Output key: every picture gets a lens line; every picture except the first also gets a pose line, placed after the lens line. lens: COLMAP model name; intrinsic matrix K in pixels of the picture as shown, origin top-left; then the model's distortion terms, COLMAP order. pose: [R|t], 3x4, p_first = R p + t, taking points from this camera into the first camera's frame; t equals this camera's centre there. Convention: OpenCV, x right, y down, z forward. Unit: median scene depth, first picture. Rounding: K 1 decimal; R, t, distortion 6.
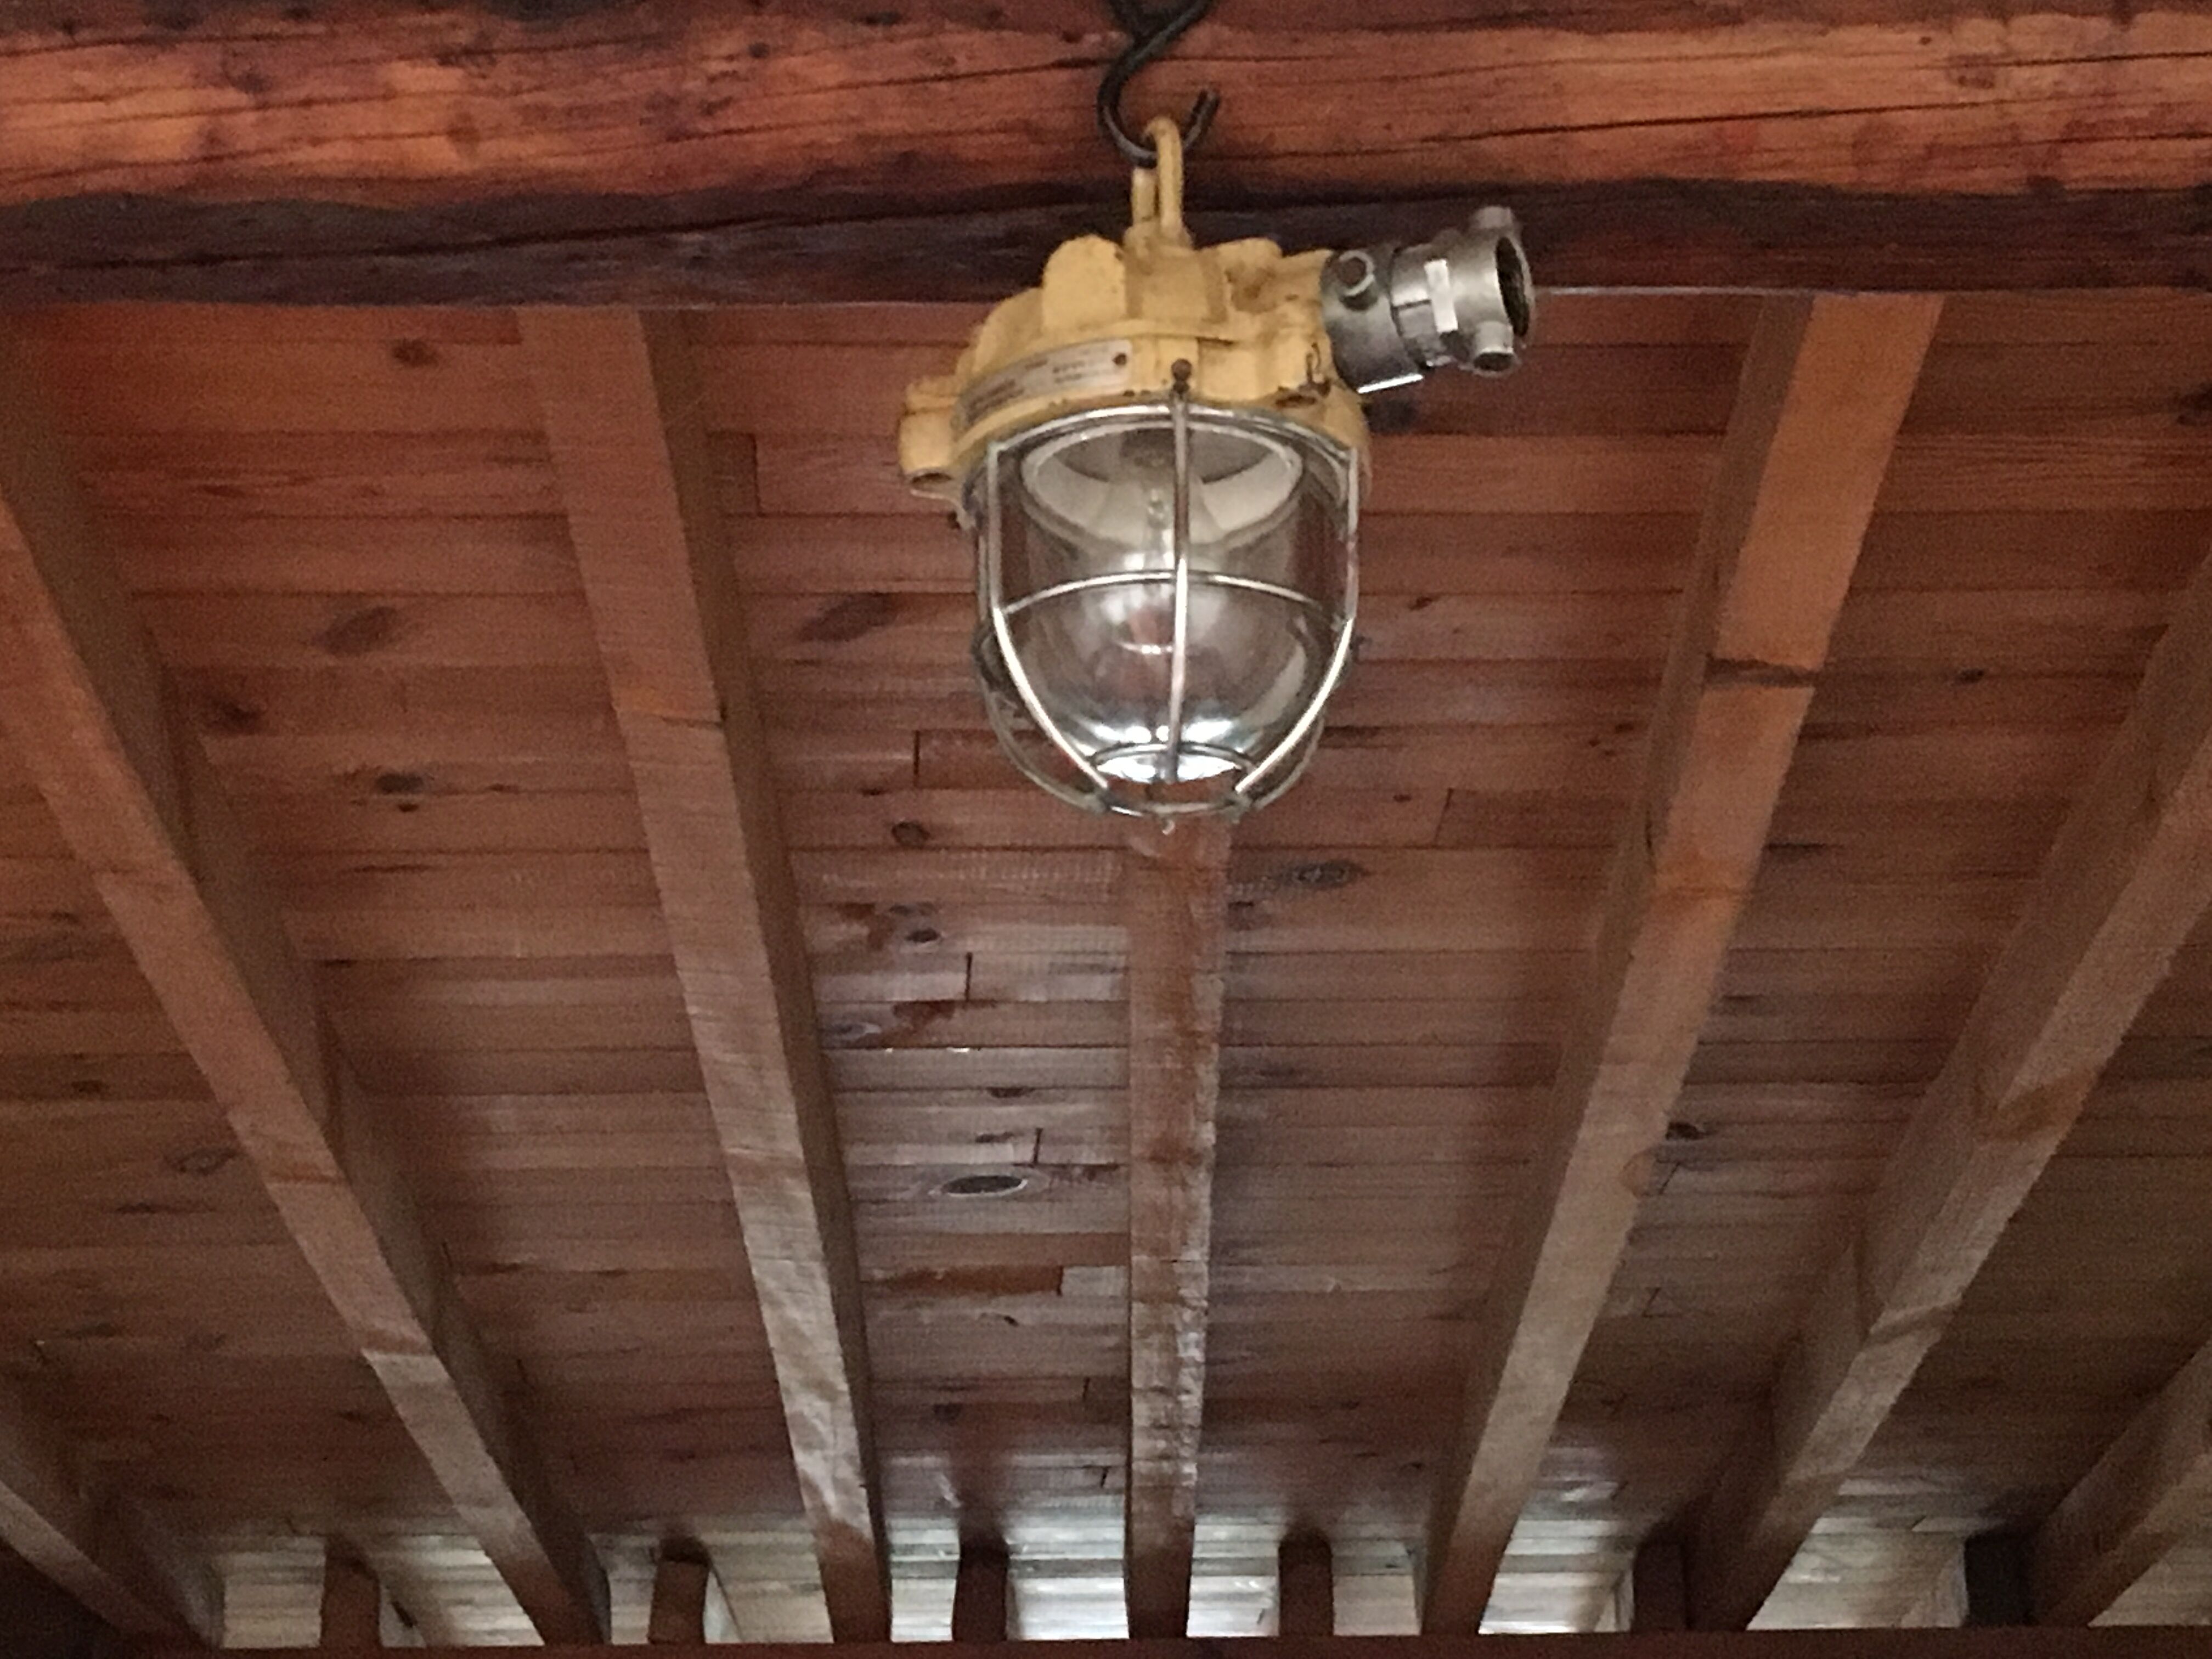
lens RADIAL K [[4417.5, 0, 1105.1], [0, 4417.5, 826.2], [0, 0, 1]] dist [0.066529, 0.000000]
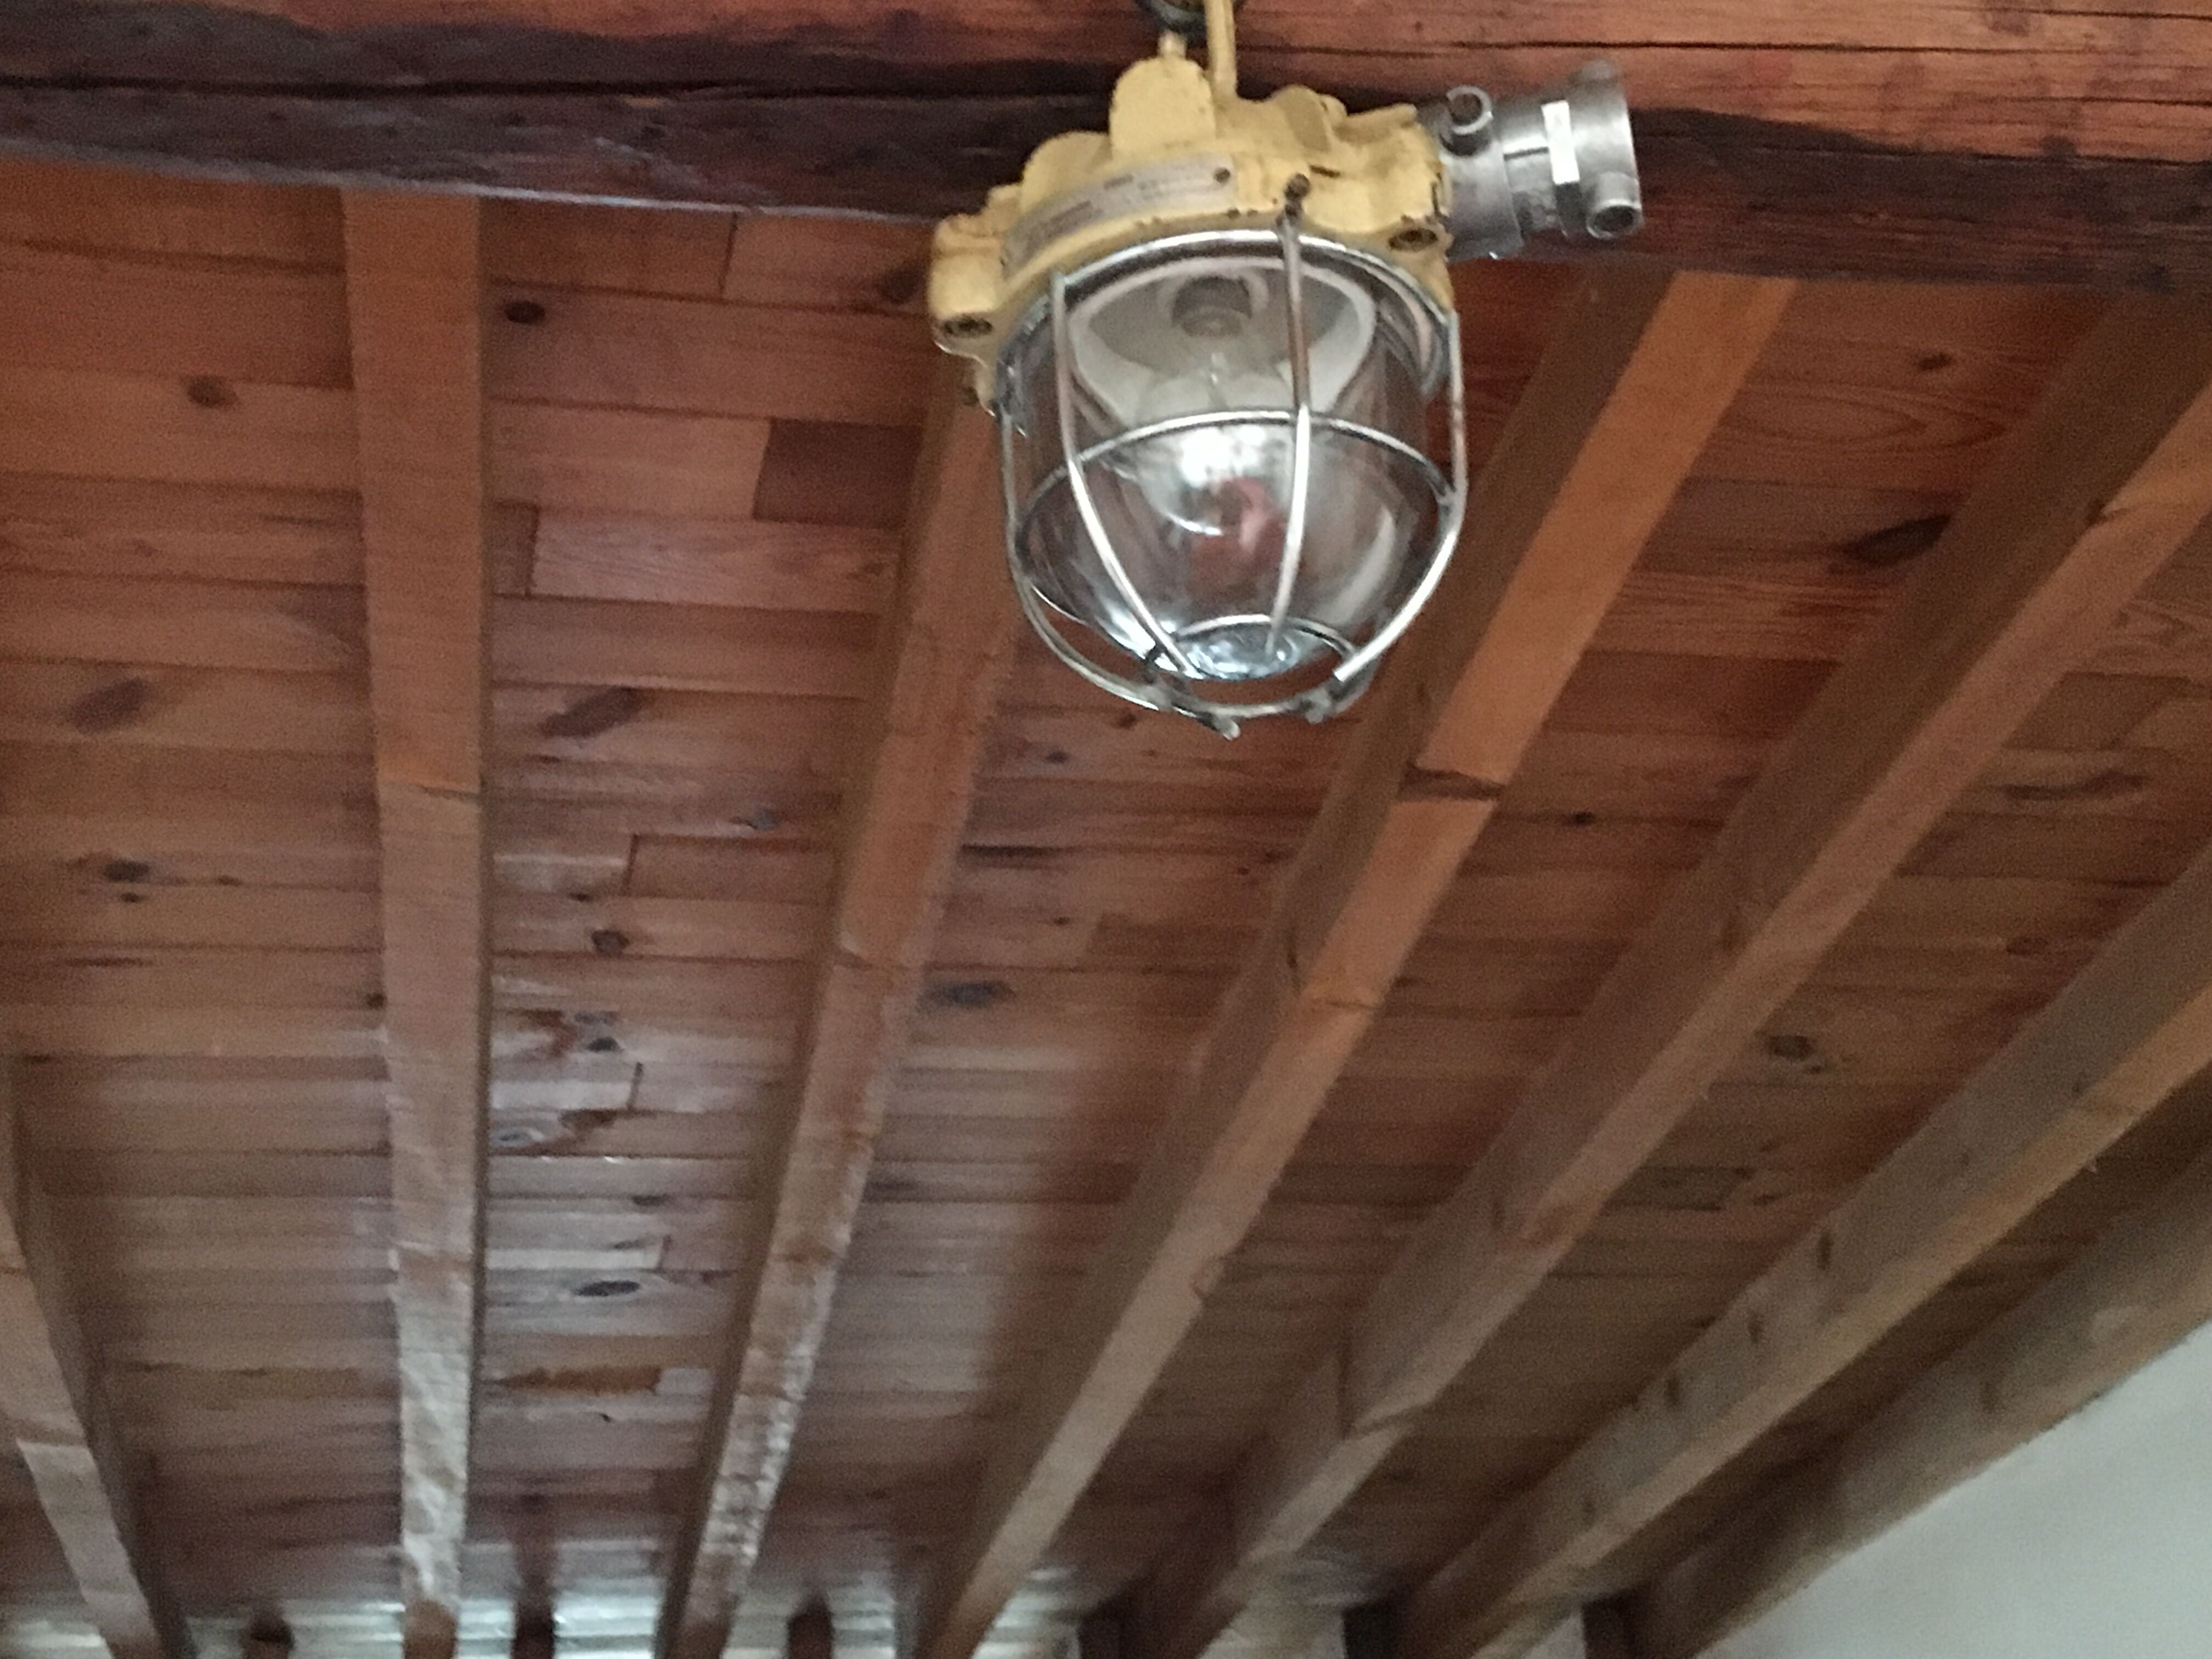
lens RADIAL K [[3244.4, 0, 1105.7], [0, 3244.4, 840.8], [0, 0, 1]] dist [0.099829, 0.000000]
pose [[0.984745, 0.035894, 0.170260, -0.065336], [-0.022657, 0.996612, -0.079061, 0.040169], [-0.172521, 0.073998, 0.982222, 0.203528]]
